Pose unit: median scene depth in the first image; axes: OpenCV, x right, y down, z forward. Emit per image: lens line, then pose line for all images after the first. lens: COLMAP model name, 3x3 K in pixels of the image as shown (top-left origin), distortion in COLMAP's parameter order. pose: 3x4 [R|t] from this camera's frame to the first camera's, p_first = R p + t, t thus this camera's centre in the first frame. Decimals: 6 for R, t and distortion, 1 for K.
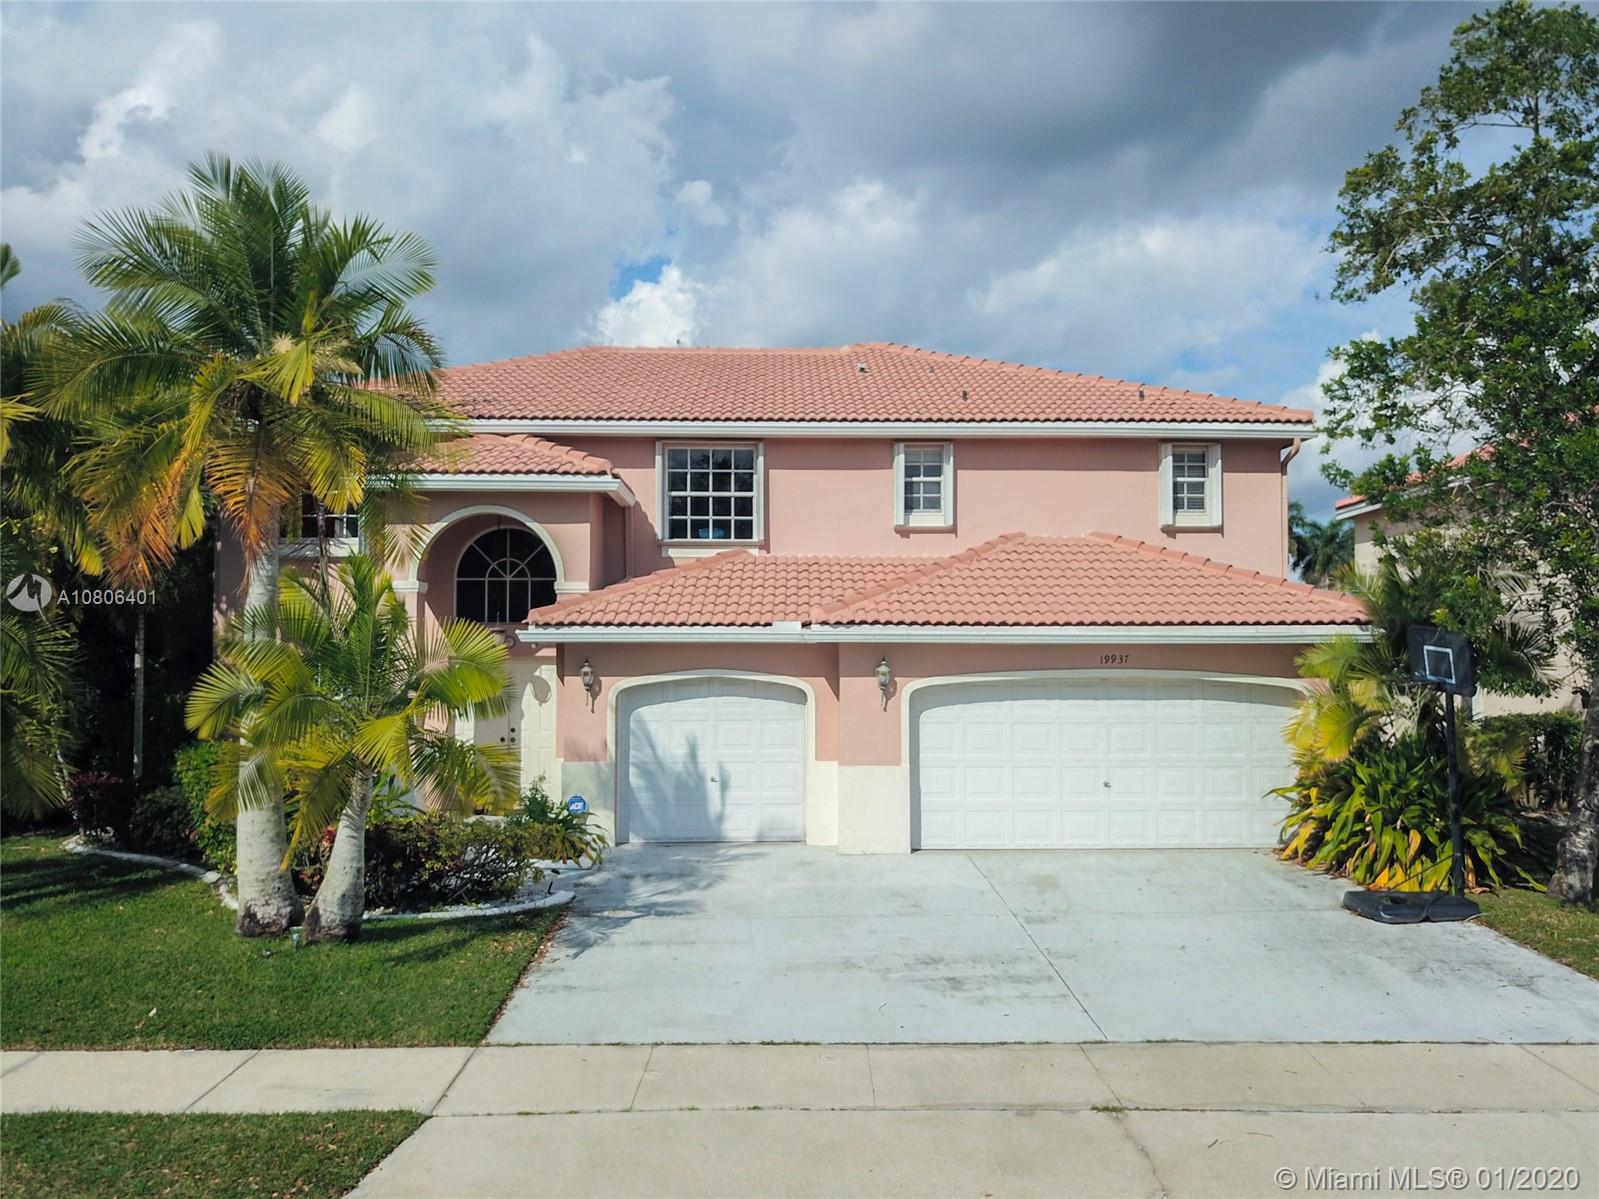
lens RADIAL K [[1192.4, 0, 799.5], [0, 1192.4, 599.5], [0, 0, 1]] dist [-0.005048, 0.000655]
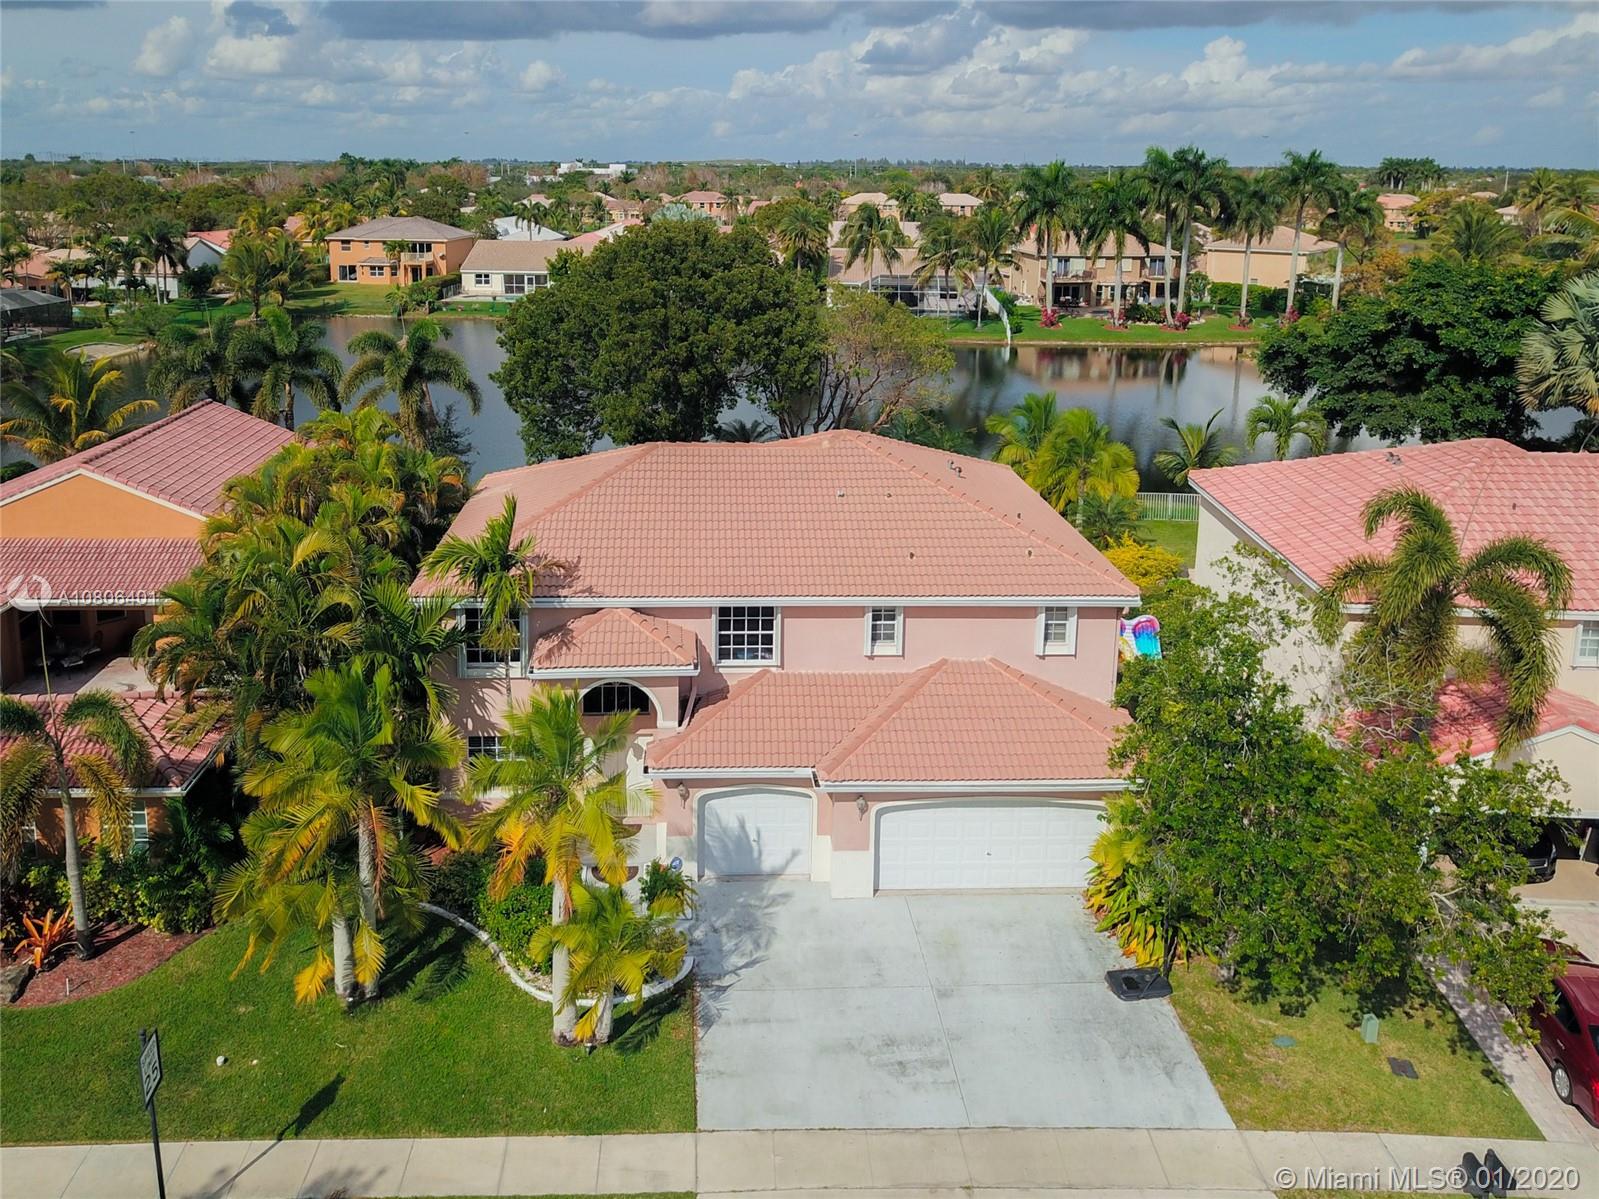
lens RADIAL K [[1231.8, 0, 735.2], [0, 1231.8, 376.3], [0, 0, 1]] dist [-0.000806, -0.002105]
pose [[0.999913, 0.002720, 0.012877, -0.138871], [-0.005197, 0.980496, 0.196468, -0.920698], [-0.012091, -0.196518, 0.980426, -0.629370]]
